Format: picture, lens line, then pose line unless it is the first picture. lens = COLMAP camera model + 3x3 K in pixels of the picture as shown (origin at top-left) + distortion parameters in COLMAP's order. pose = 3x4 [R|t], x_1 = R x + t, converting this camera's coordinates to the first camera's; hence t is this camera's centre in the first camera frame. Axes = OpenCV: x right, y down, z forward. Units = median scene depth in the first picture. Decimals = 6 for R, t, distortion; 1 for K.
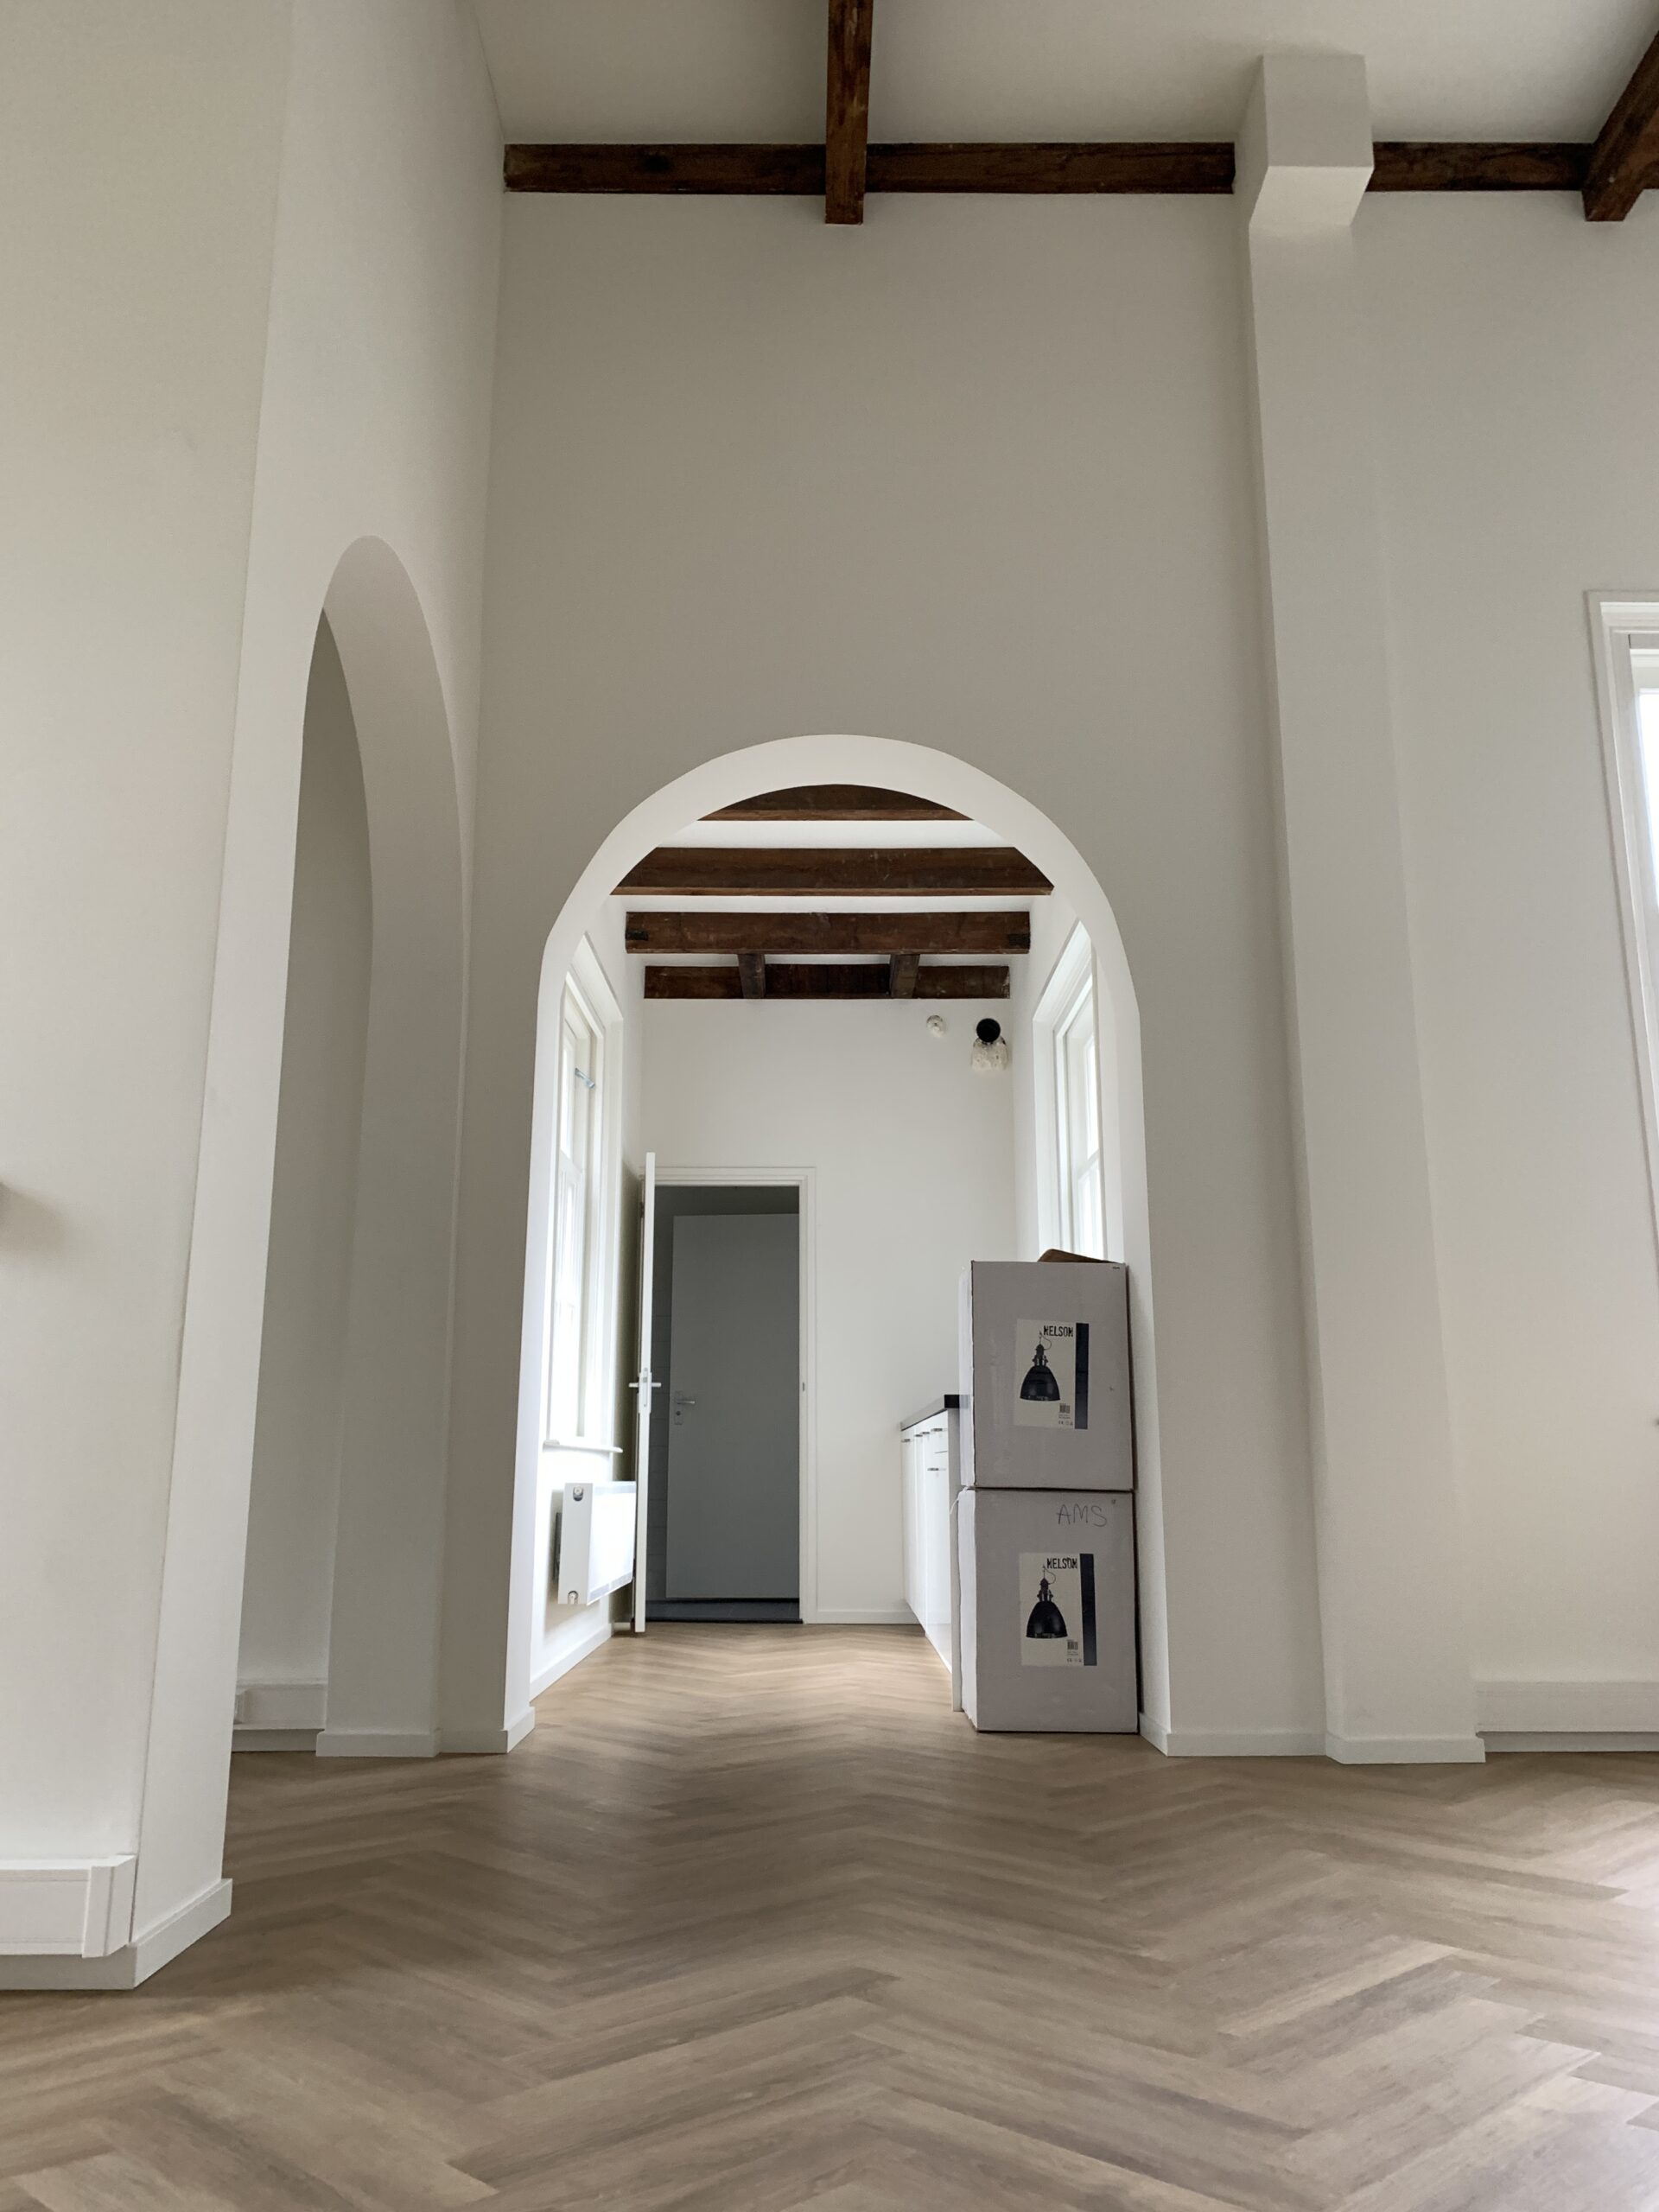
lens RADIAL K [[1713.9, 0, 849.0], [0, 1713.9, 1094.9], [0, 0, 1]] dist [0.055471, -0.067026]
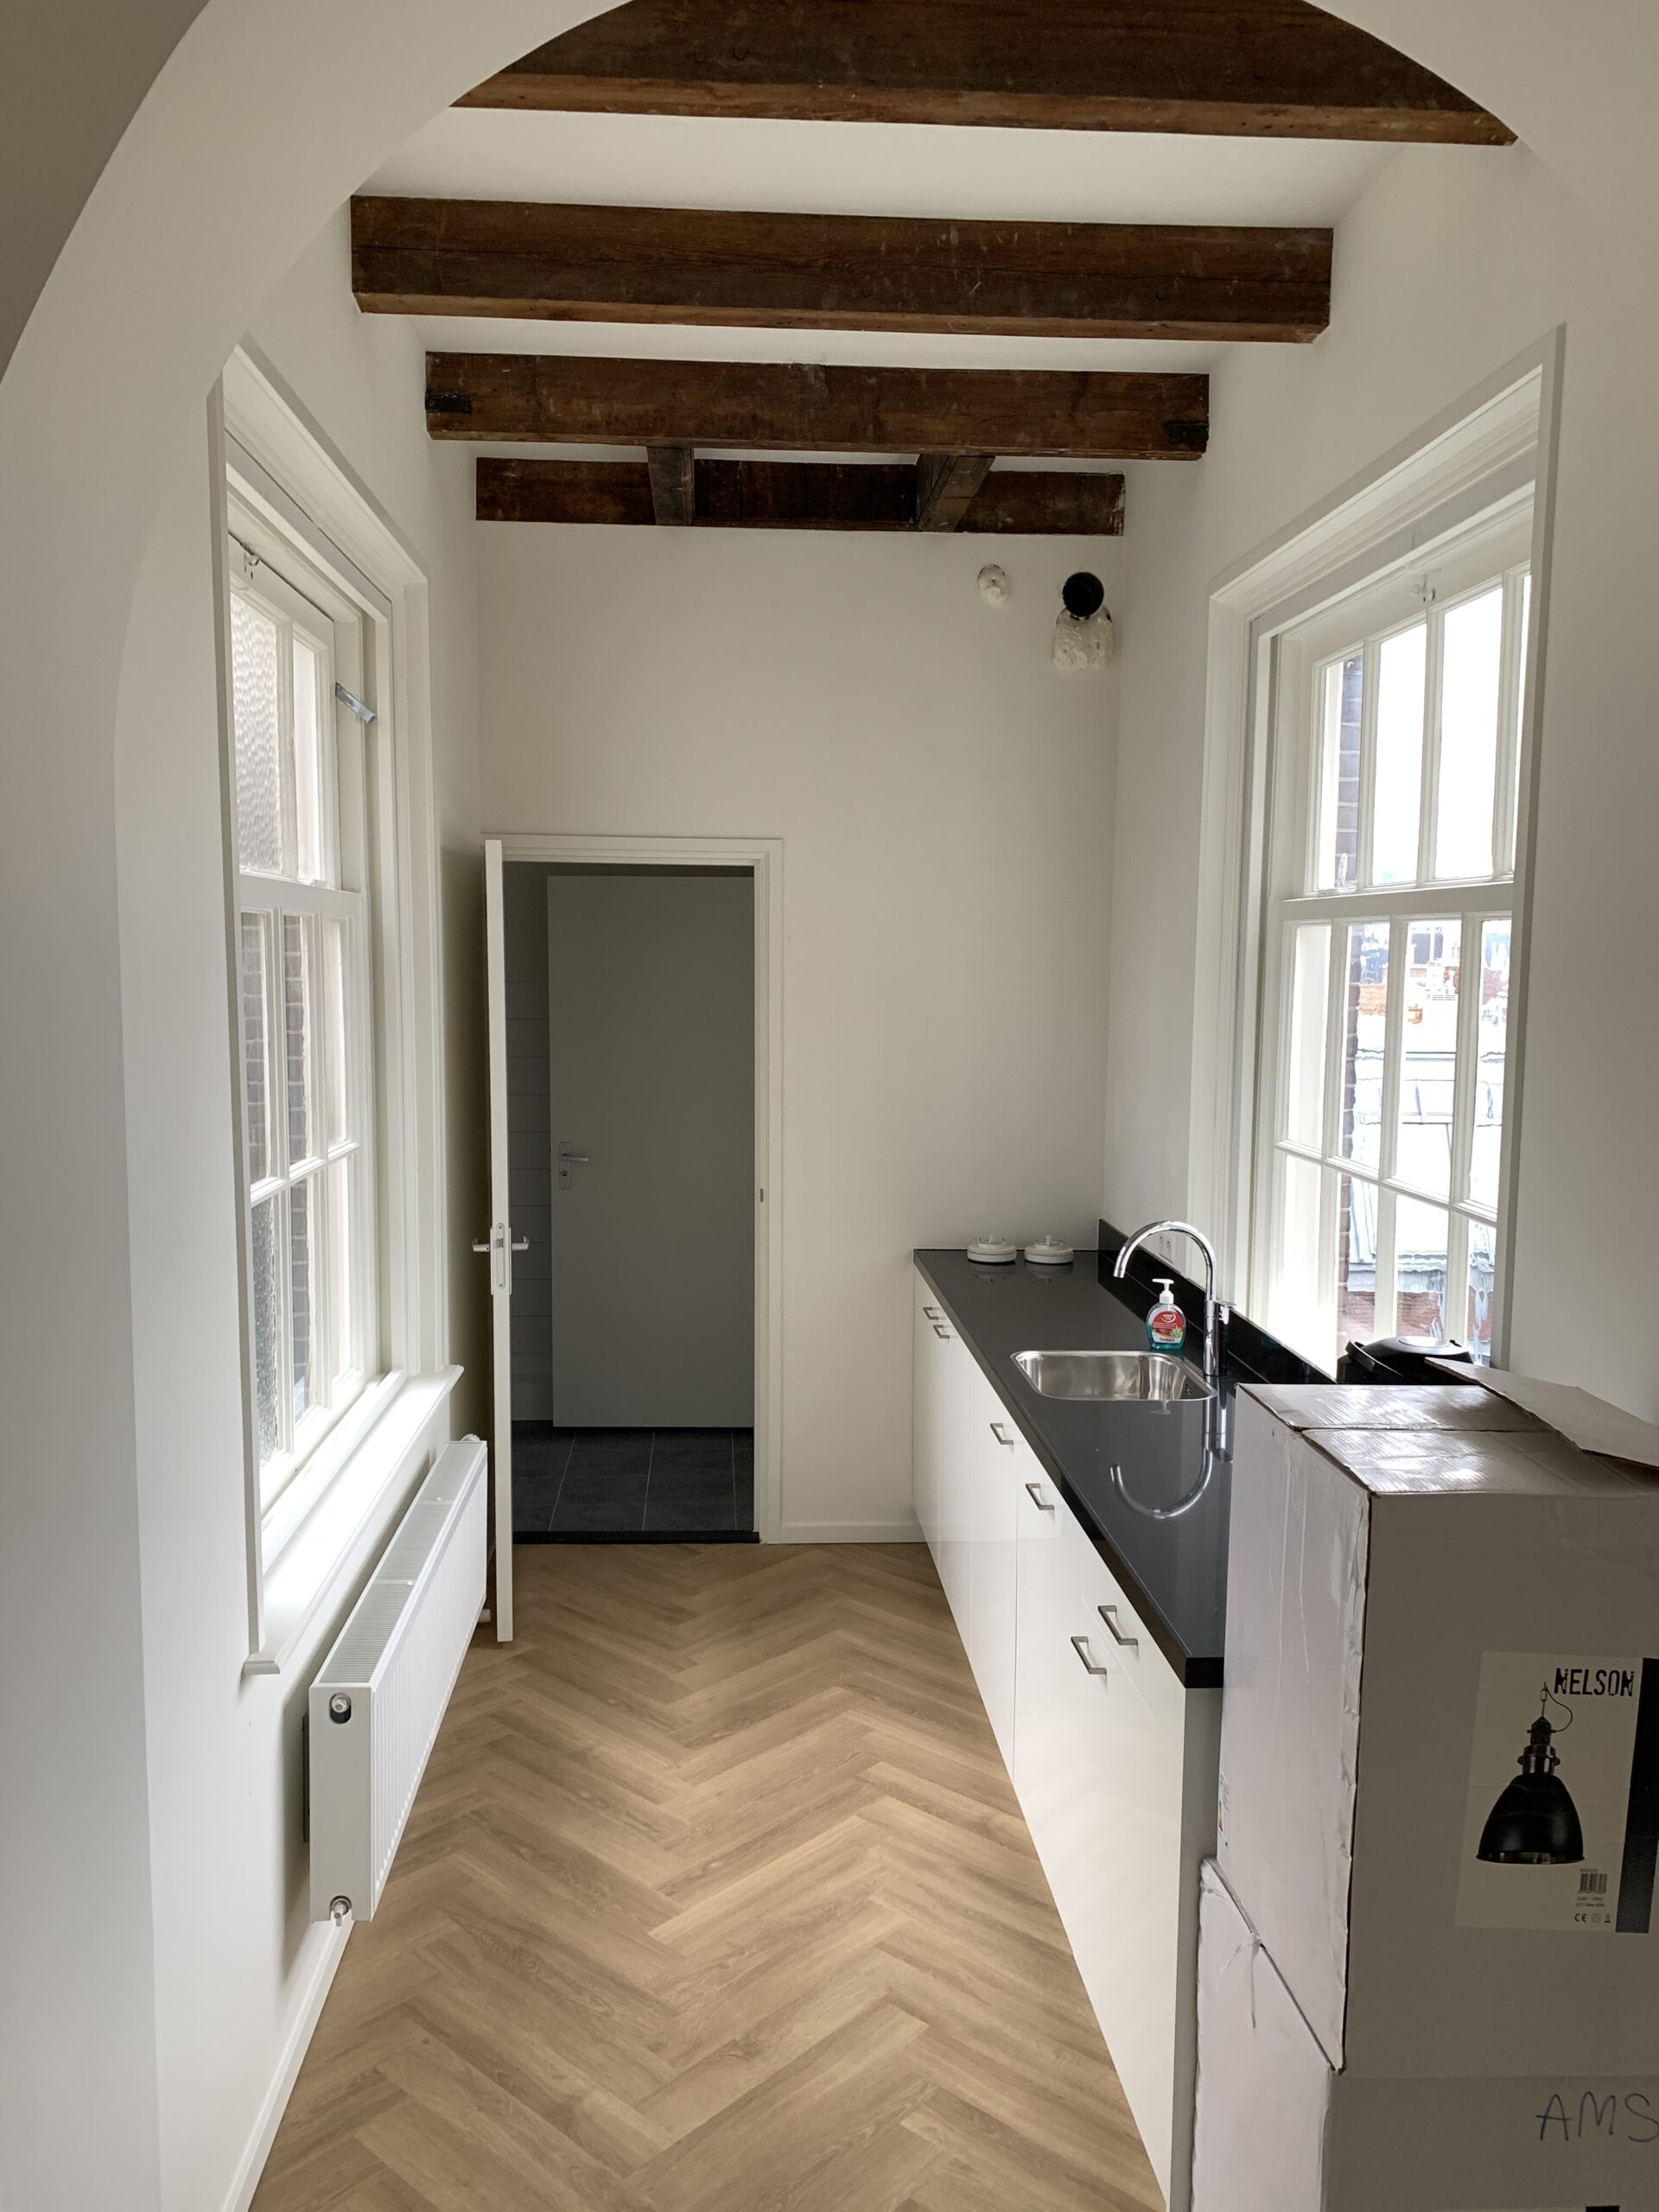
lens RADIAL K [[1643.1, 0, 832.4], [0, 1643.1, 1113.4], [0, 0, 1]] dist [0.031046, -0.060597]
pose [[0.998265, 0.003844, 0.058758, -0.037687], [-0.022655, 0.946125, 0.323007, -0.053892], [-0.054351, -0.323778, 0.944571, 0.461556]]
